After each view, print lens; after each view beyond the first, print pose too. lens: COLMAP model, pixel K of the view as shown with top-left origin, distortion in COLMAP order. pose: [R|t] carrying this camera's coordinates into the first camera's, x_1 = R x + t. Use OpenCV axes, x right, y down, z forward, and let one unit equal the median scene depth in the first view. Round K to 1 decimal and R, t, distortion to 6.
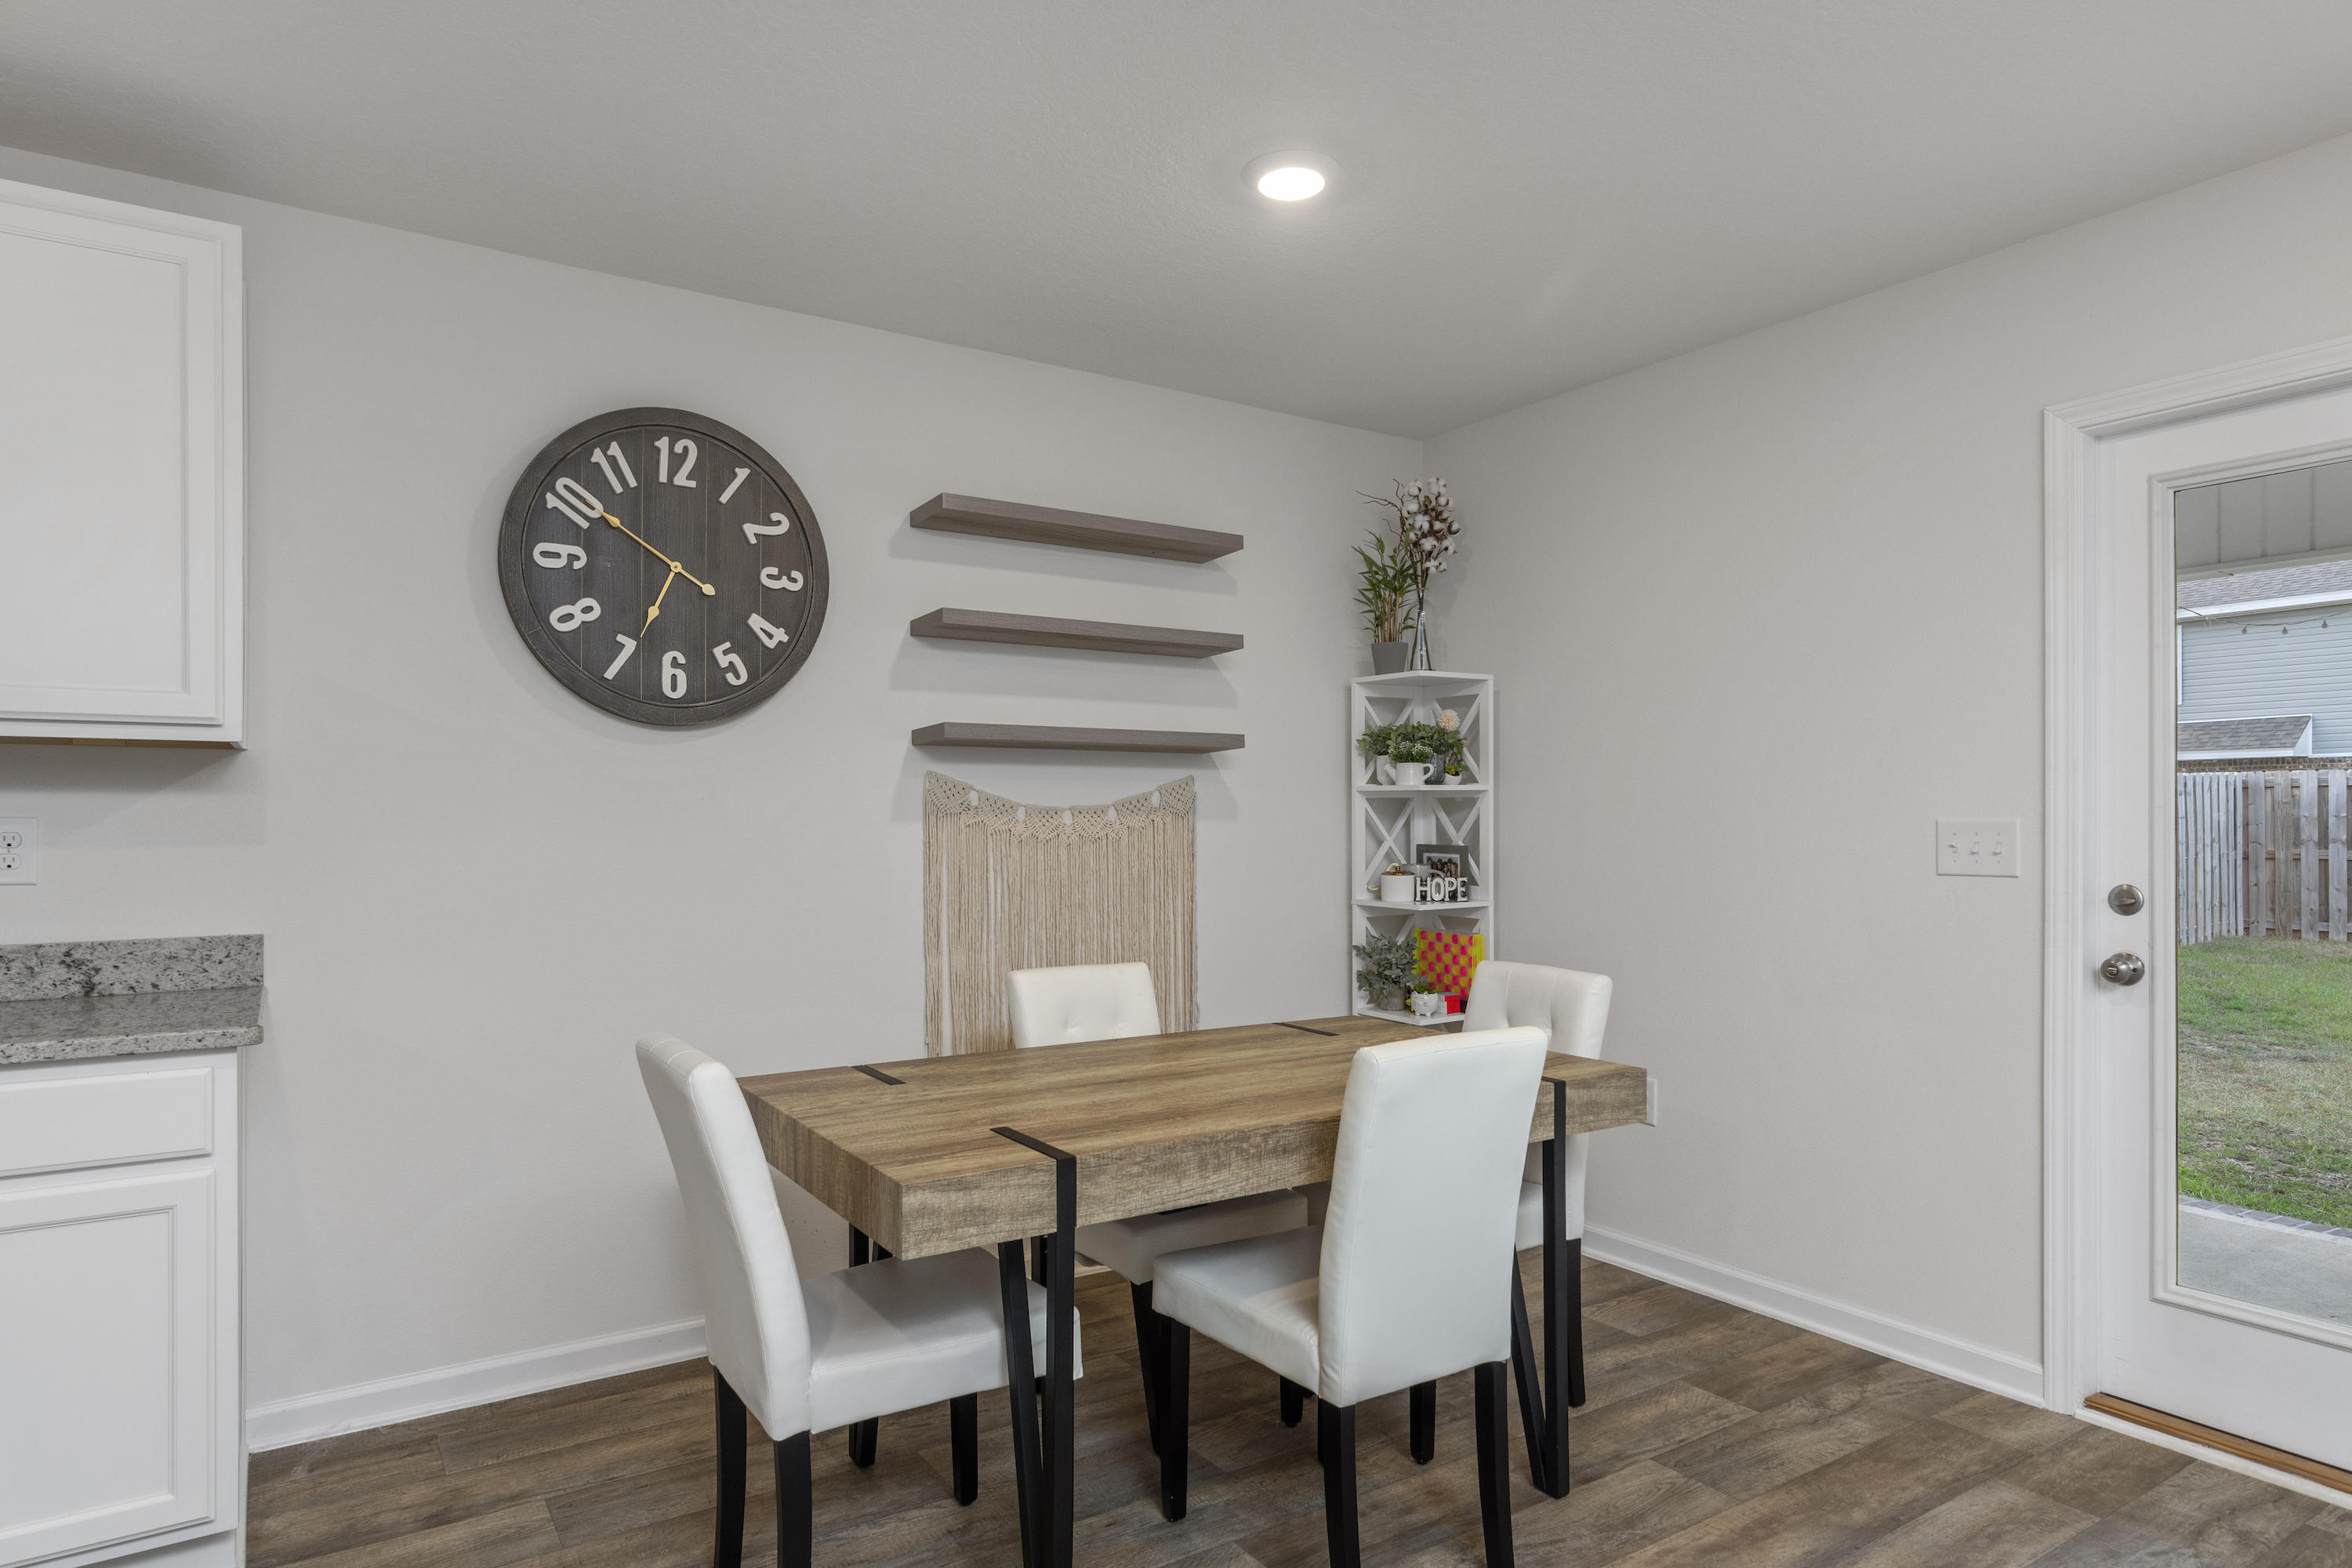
lens RADIAL K [[1320.0, 0, 1127.6], [0, 1320.0, 833.4], [0, 0, 1]] dist [-0.001577, 0.000529]
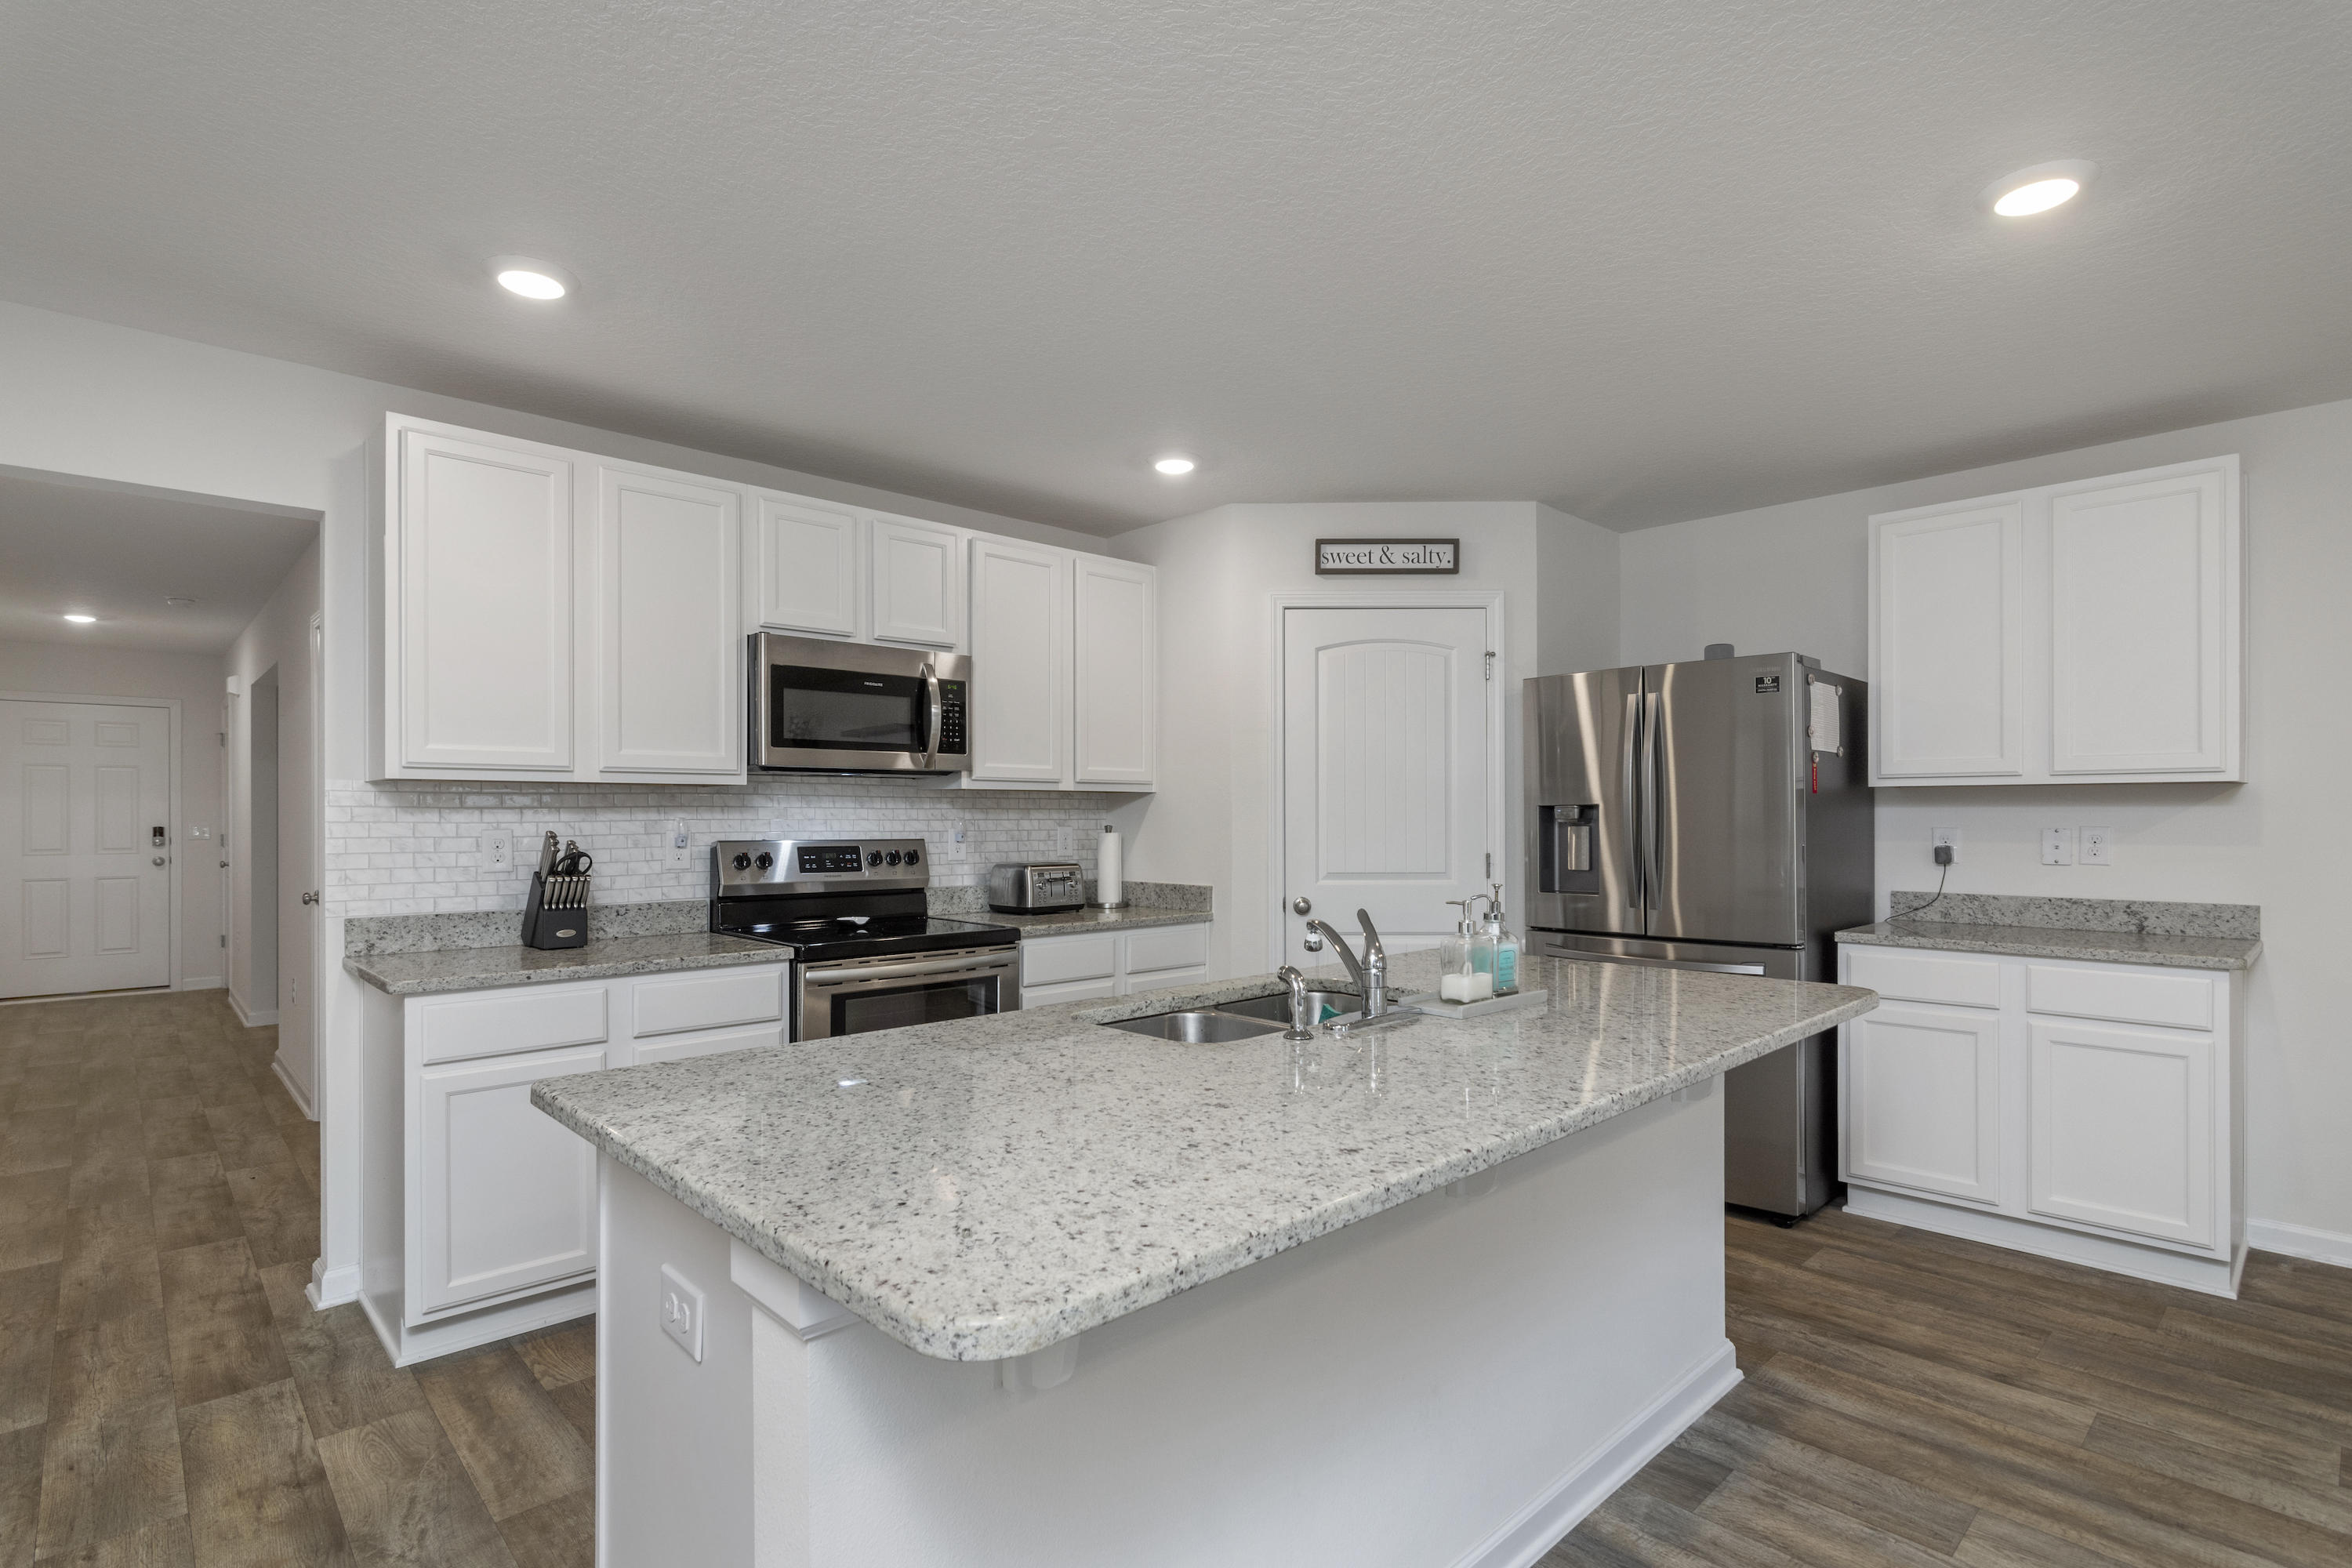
lens RADIAL K [[1147.4, 0, 1186.4], [0, 1147.4, 804.2], [0, 0, 1]] dist [0.001021, -0.000876]
pose [[0.194003, -0.008492, -0.980964, 0.325000], [-0.009848, 0.999895, -0.010603, -0.011027], [0.980951, 0.011718, 0.193899, -0.377575]]
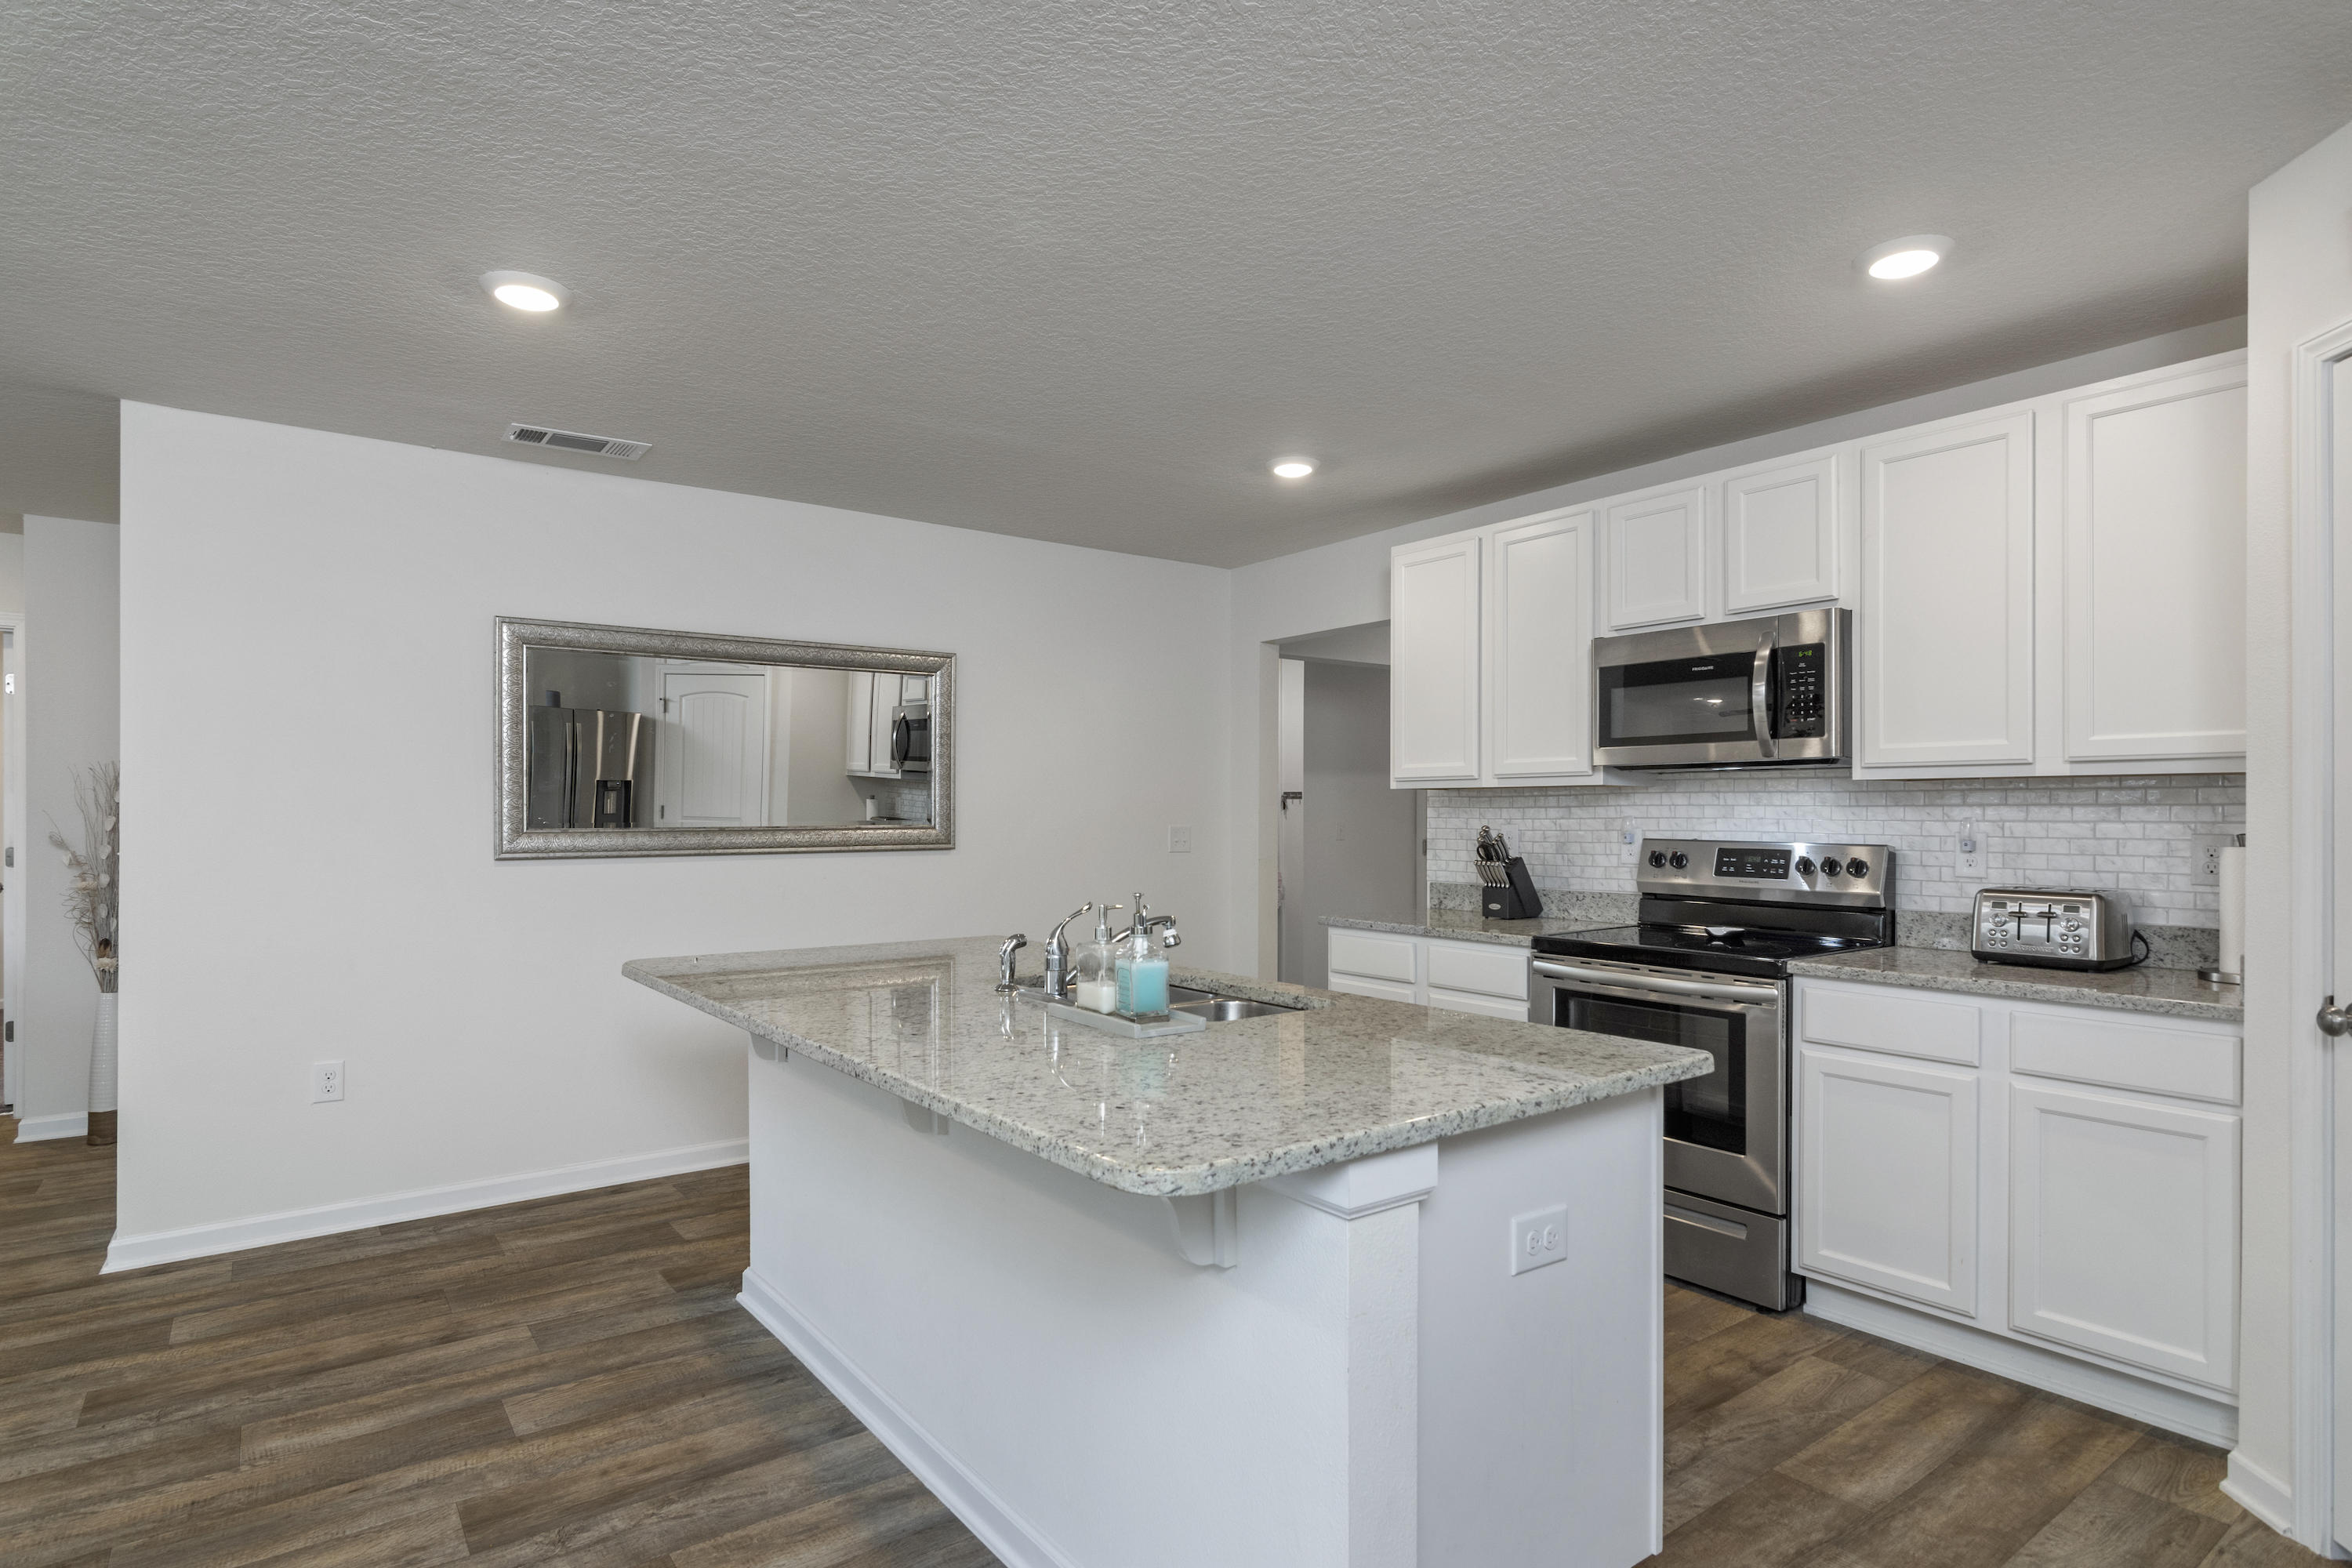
lens RADIAL K [[1179.9, 0, 1128.8], [0, 1179.9, 815.7], [0, 0, 1]] dist [-0.005013, -0.001116]
pose [[-0.997880, -0.000107, -0.065073, -0.322323], [-0.000973, 0.999911, 0.013276, -0.022026], [0.065066, 0.013312, -0.997792, 0.636359]]
